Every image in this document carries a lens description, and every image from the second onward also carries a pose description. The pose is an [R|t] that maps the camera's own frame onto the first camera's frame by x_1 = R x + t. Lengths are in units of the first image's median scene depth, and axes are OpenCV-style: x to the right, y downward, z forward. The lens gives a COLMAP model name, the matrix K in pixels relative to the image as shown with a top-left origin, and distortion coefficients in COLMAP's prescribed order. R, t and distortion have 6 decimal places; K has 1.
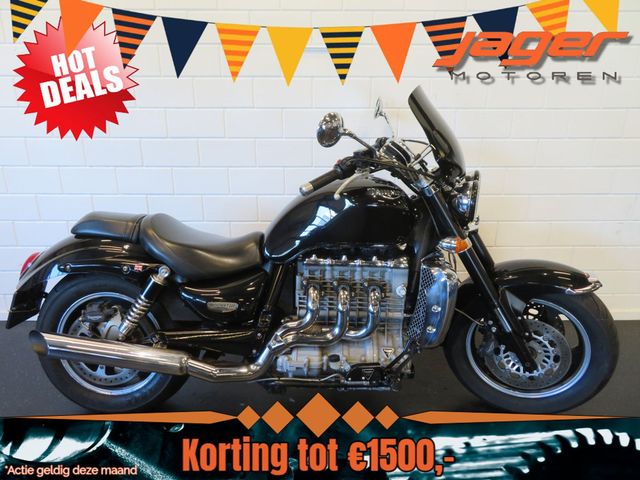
lens RADIAL K [[454.6, 0, 320.0], [0, 454.6, 240.0], [0, 0, 1]] dist [0.001712, 0.000812]
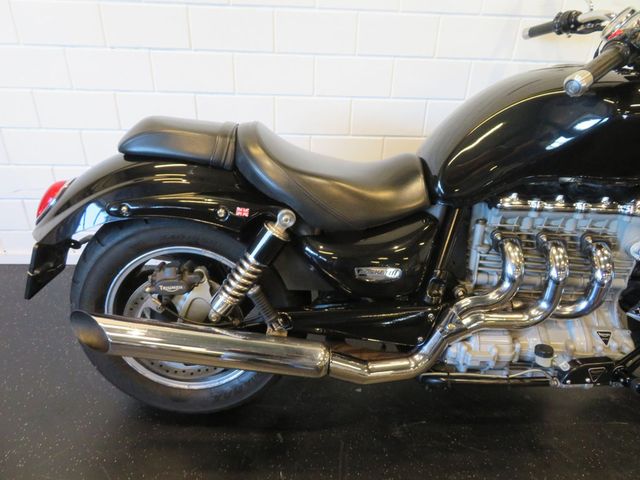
lens RADIAL K [[454.6, 0, 320.0], [0, 454.6, 240.0], [0, 0, 1]] dist [0.001712, 0.000812]
pose [[0.998506, 0.007438, 0.054136, -0.318986], [-0.017301, 0.982759, 0.184082, -0.015921], [-0.051833, -0.184743, 0.981419, 0.373683]]
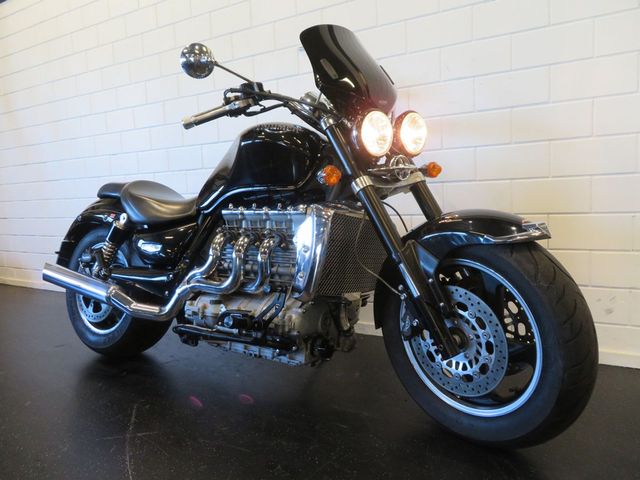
lens RADIAL K [[454.6, 0, 320.0], [0, 454.6, 240.0], [0, 0, 1]] dist [0.001712, 0.000812]
pose [[0.859561, 0.013600, -0.510852, 0.666621], [-0.116037, 0.978729, -0.169188, 0.255316], [0.497685, 0.204705, 0.842856, 0.269428]]
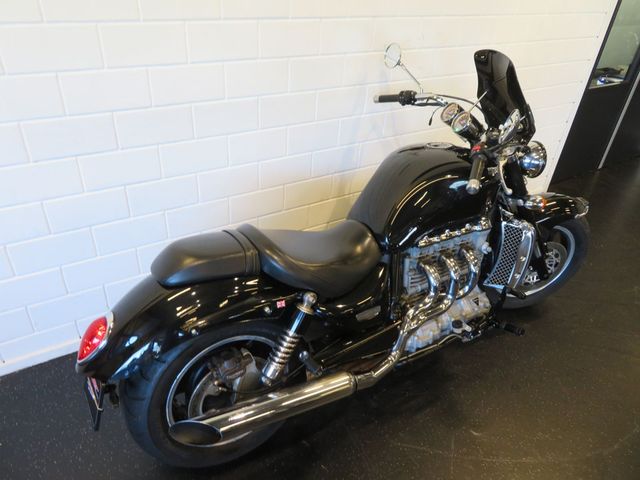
lens RADIAL K [[454.6, 0, 320.0], [0, 454.6, 240.0], [0, 0, 1]] dist [0.001712, 0.000812]
pose [[0.843434, -0.246844, 0.477166, -0.689754], [0.112798, 0.949761, 0.291943, -0.277698], [-0.525258, -0.192411, 0.828904, 0.287681]]
